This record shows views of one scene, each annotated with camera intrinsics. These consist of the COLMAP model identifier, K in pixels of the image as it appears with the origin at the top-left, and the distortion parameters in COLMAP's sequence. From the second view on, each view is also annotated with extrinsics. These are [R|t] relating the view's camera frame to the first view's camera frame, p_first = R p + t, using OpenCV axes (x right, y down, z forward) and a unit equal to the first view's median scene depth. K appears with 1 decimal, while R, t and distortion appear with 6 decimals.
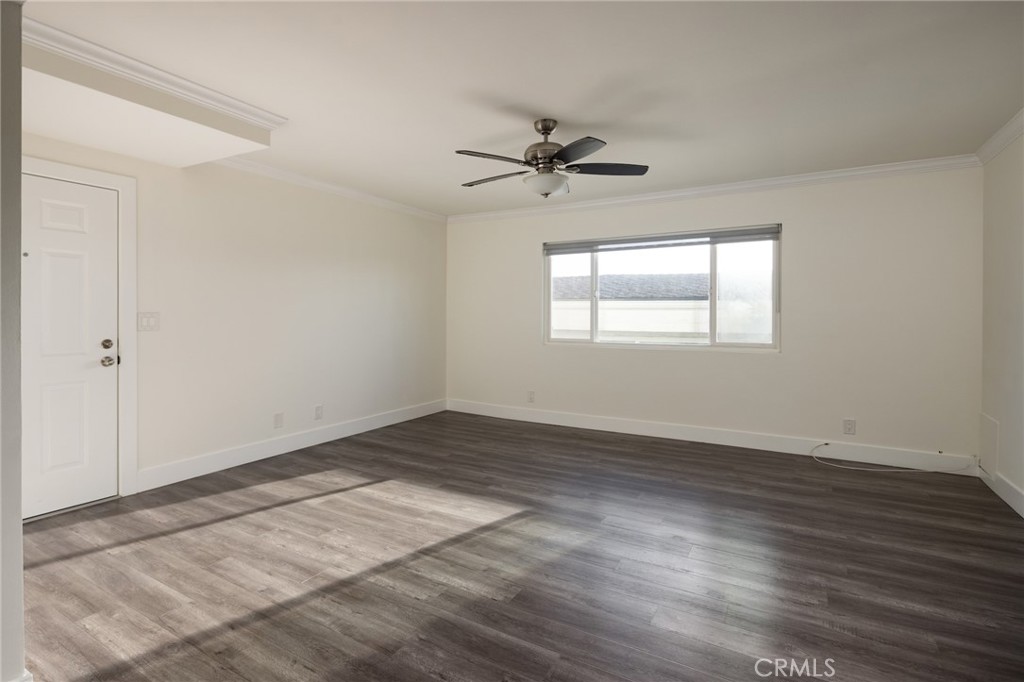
lens RADIAL K [[498.6, 0, 520.3], [0, 498.6, 315.6], [0, 0, 1]] dist [0.005165, -0.000028]
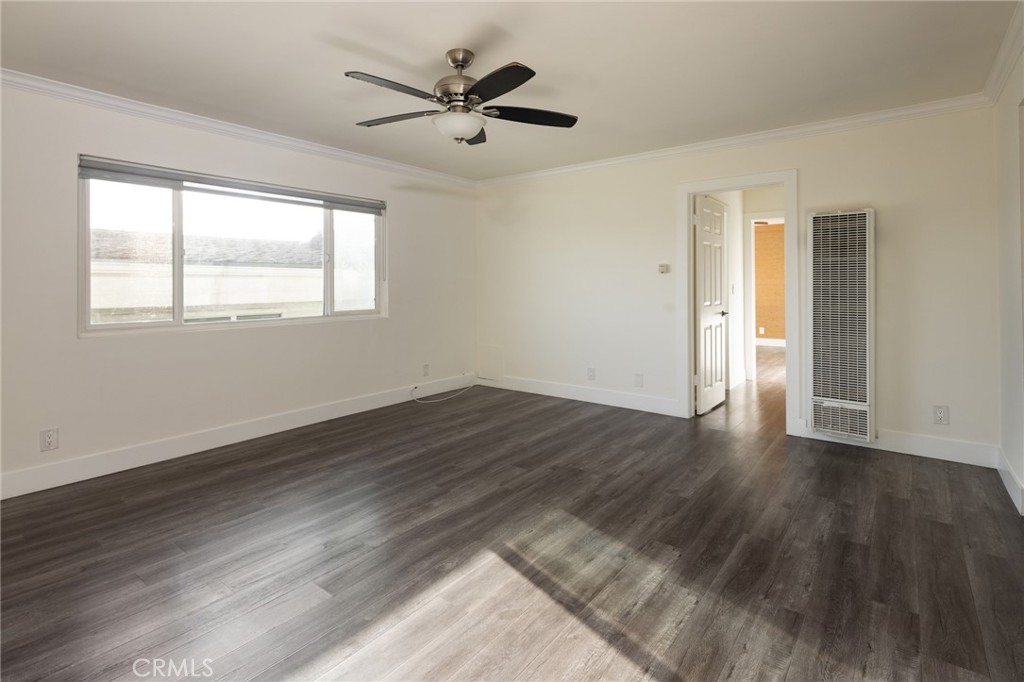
lens RADIAL K [[498.6, 0, 498.9], [0, 498.6, 285.6], [0, 0, 1]] dist [0.005165, -0.000028]
pose [[0.155880, -0.008024, 0.987743, -0.502165], [0.004776, 0.999961, 0.007369, -0.002396], [-0.987764, 0.003569, 0.155913, 0.533854]]
